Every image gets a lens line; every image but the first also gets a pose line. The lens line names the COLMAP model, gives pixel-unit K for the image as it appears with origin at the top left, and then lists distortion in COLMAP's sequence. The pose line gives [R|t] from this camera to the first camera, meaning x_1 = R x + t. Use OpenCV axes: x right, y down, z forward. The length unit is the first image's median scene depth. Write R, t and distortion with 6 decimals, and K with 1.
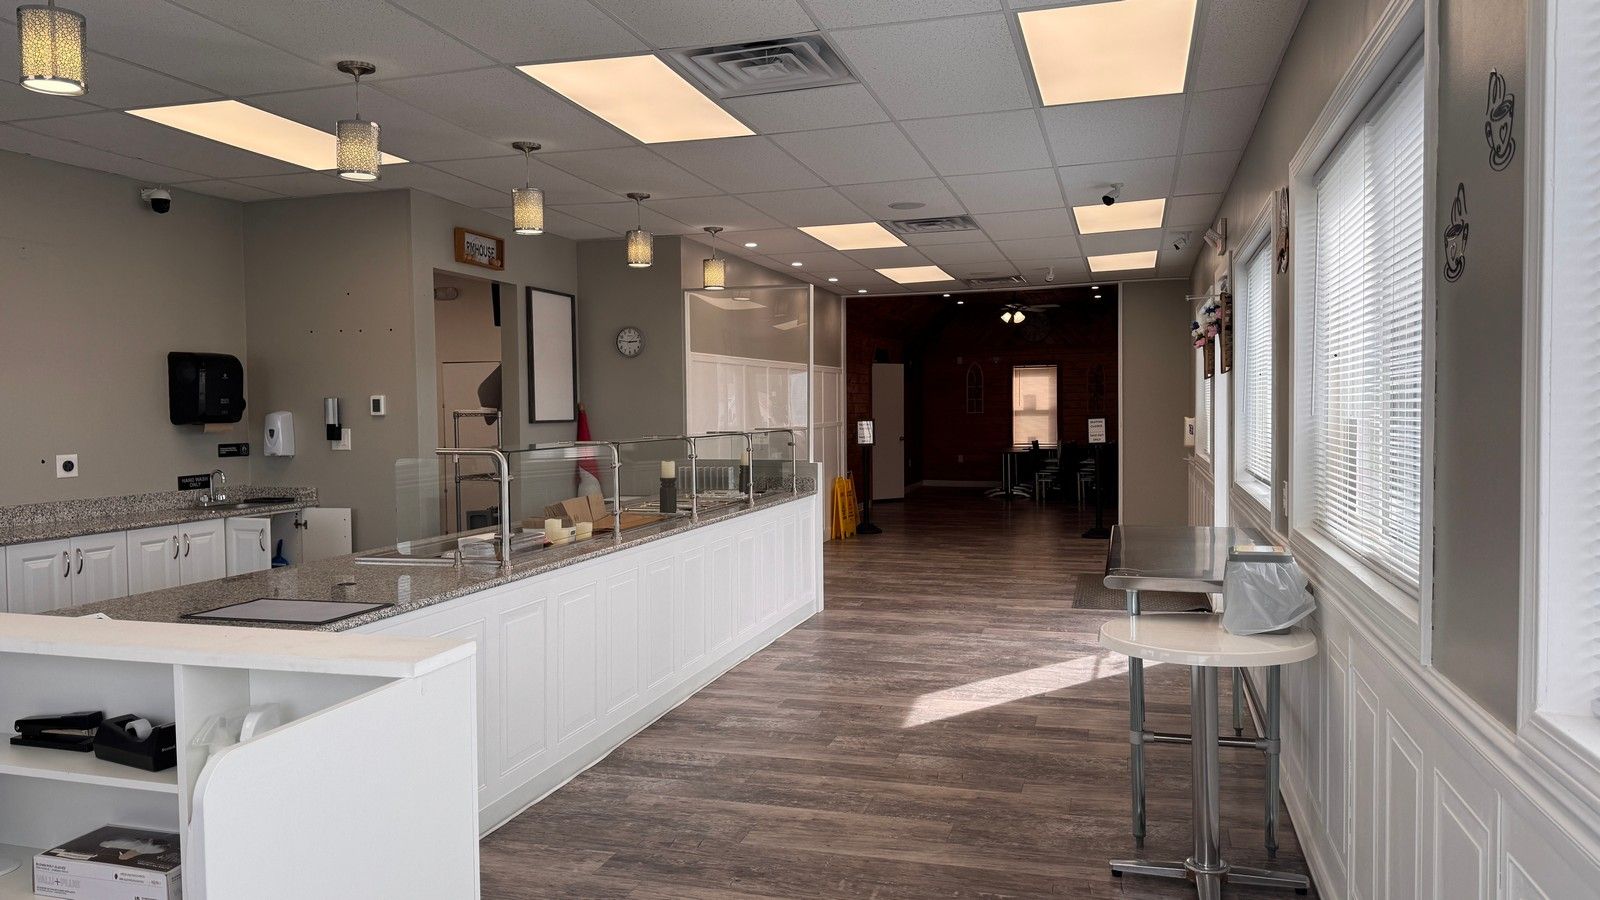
lens RADIAL K [[1101.3, 0, 791.4], [0, 1101.3, 455.8], [0, 0, 1]] dist [0.125235, -0.177276]
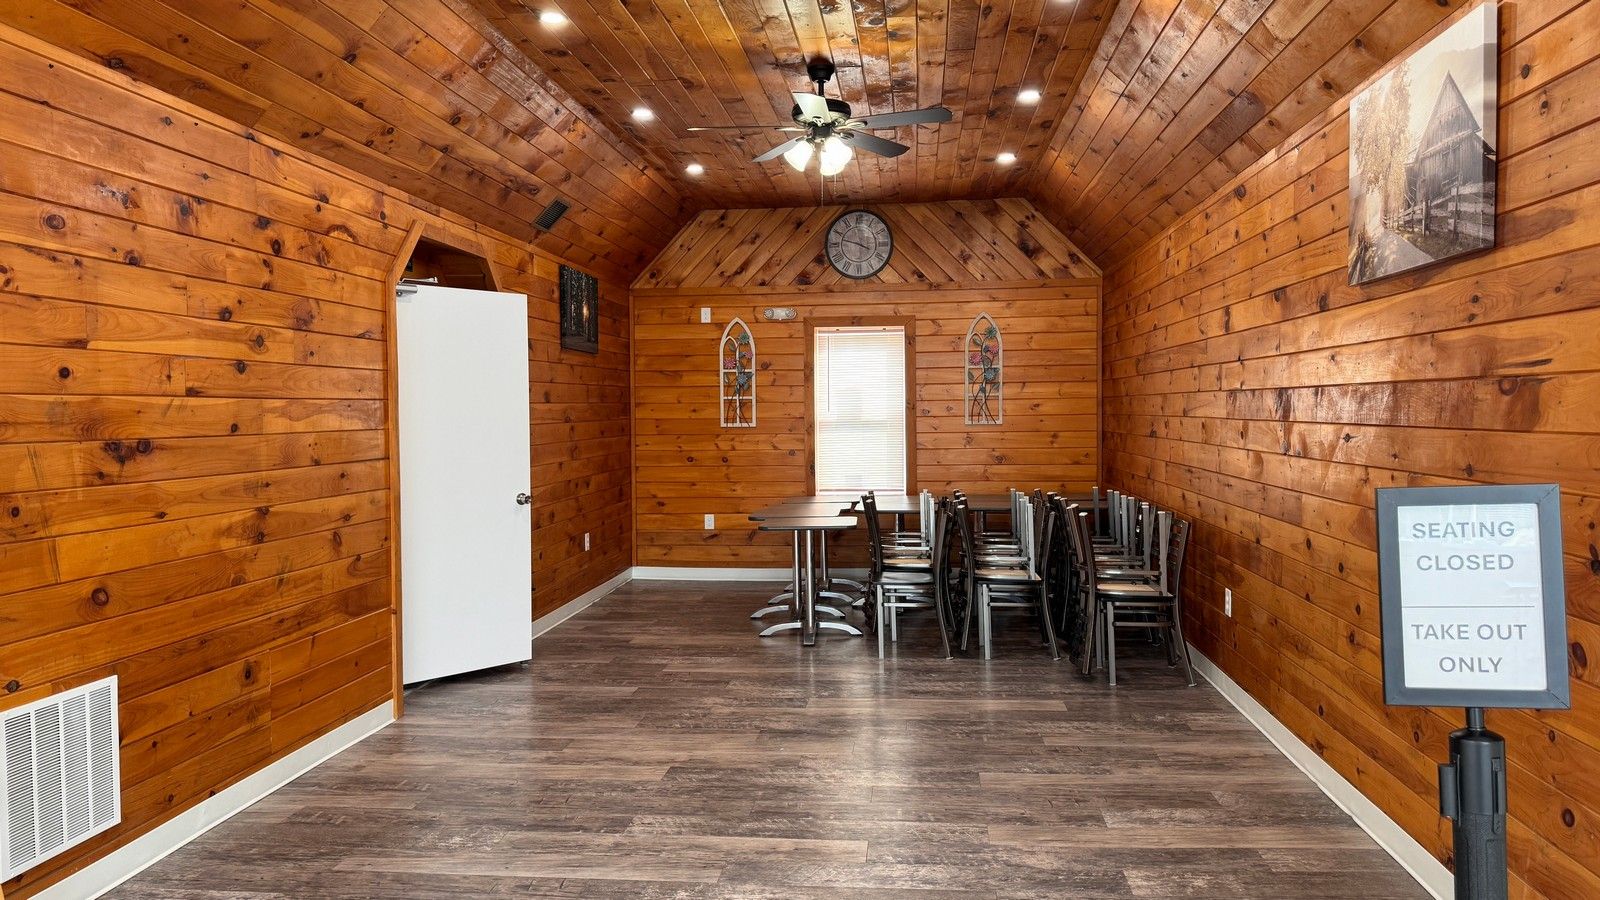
lens RADIAL K [[1110.8, 0, 803.7], [0, 1110.8, 452.6], [0, 0, 1]] dist [0.067258, -0.091714]
pose [[0.982875, -0.008121, 0.184097, 0.107978], [0.010023, 0.999906, -0.009403, -0.022866], [-0.184003, 0.011087, 0.982863, 0.537310]]
